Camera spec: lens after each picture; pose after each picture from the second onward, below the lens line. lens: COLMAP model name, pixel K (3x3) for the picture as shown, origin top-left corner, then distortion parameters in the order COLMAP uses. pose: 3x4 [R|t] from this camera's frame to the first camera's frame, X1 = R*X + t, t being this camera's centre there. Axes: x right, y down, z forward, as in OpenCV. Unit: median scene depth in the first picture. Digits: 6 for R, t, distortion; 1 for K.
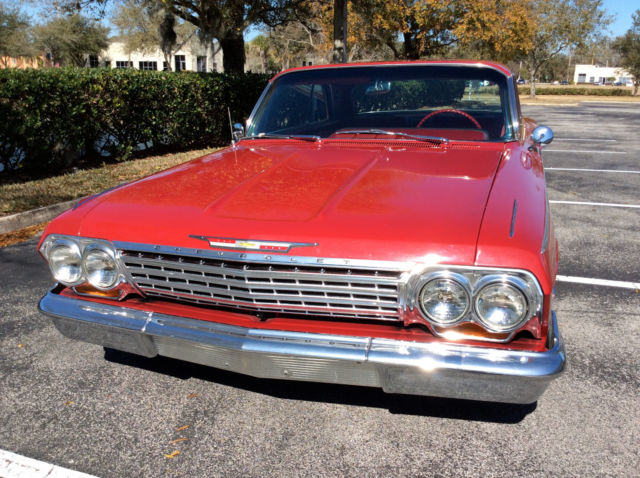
lens RADIAL K [[562.5, 0, 320.0], [0, 562.5, 239.0], [0, 0, 1]] dist [-0.003190, -0.004299]
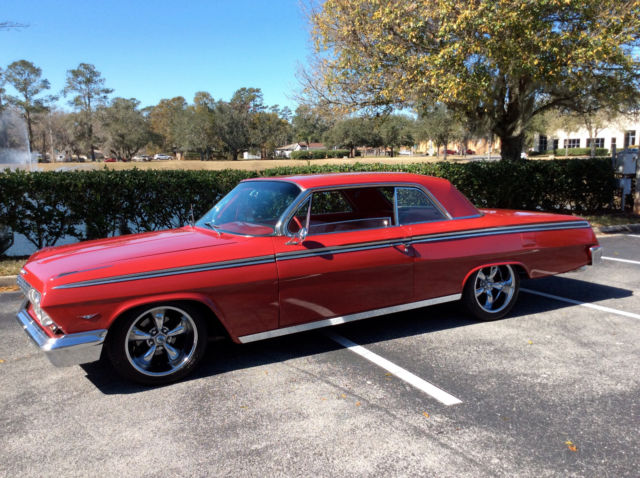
lens RADIAL K [[579.0, 0, 342.6], [0, 579.0, 241.4], [0, 0, 1]] dist [0.068353, -0.143678]
pose [[0.744146, 0.066353, -0.664714, 1.668905], [-0.152790, 0.985584, -0.072665, -0.093271], [0.650309, 0.155635, 0.743556, 0.058076]]
